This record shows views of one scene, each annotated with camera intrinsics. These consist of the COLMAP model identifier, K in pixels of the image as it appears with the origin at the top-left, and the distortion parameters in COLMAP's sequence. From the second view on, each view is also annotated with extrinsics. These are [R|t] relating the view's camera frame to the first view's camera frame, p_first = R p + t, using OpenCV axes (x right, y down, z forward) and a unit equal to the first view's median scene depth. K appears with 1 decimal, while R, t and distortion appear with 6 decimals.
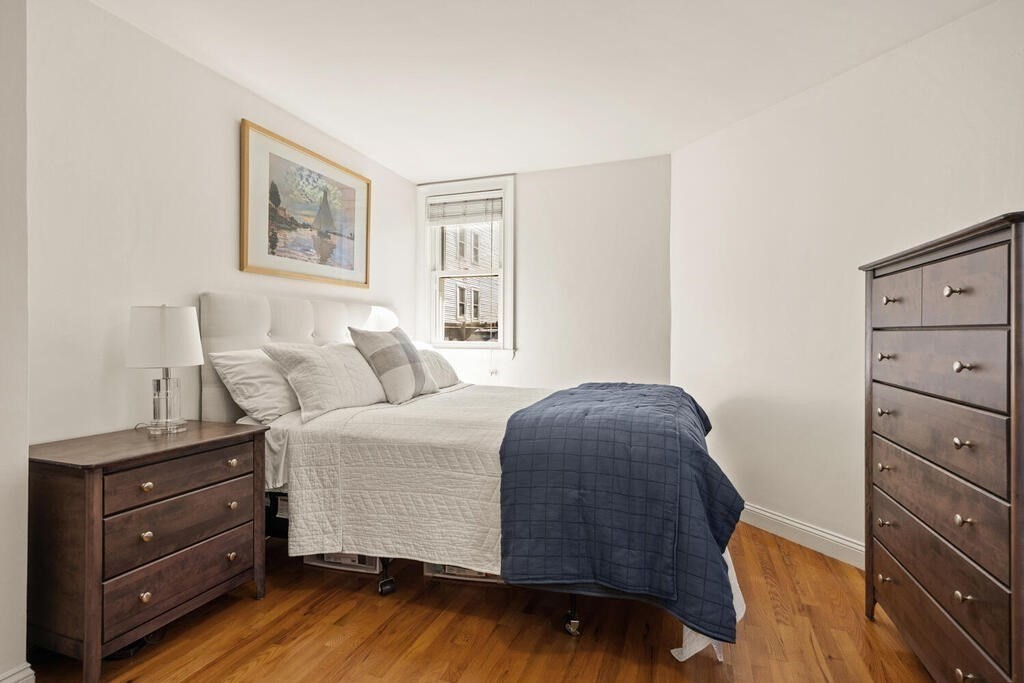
lens RADIAL K [[500.0, 0, 512.7], [0, 500.0, 337.5], [0, 0, 1]] dist [-0.005116, -0.002105]
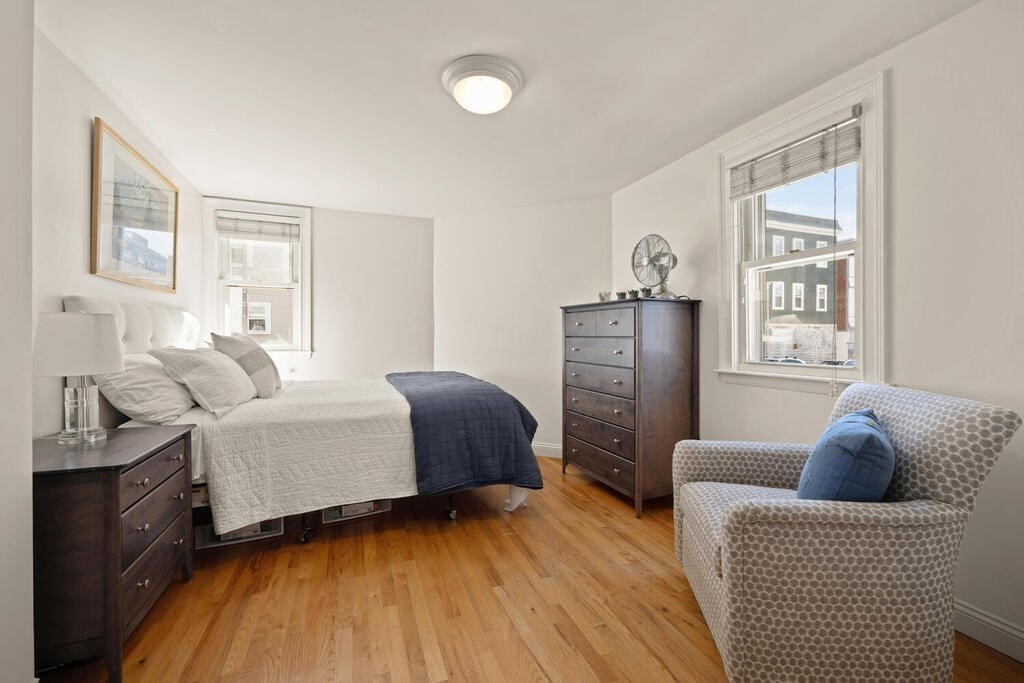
lens RADIAL K [[409.6, 0, 508.0], [0, 409.6, 339.7], [0, 0, 1]] dist [-0.002808, 0.000499]
pose [[0.756603, -0.003081, 0.653867, -0.550205], [0.001556, 0.999995, 0.002911, -0.009957], [-0.653872, -0.001186, 0.756604, -0.138452]]
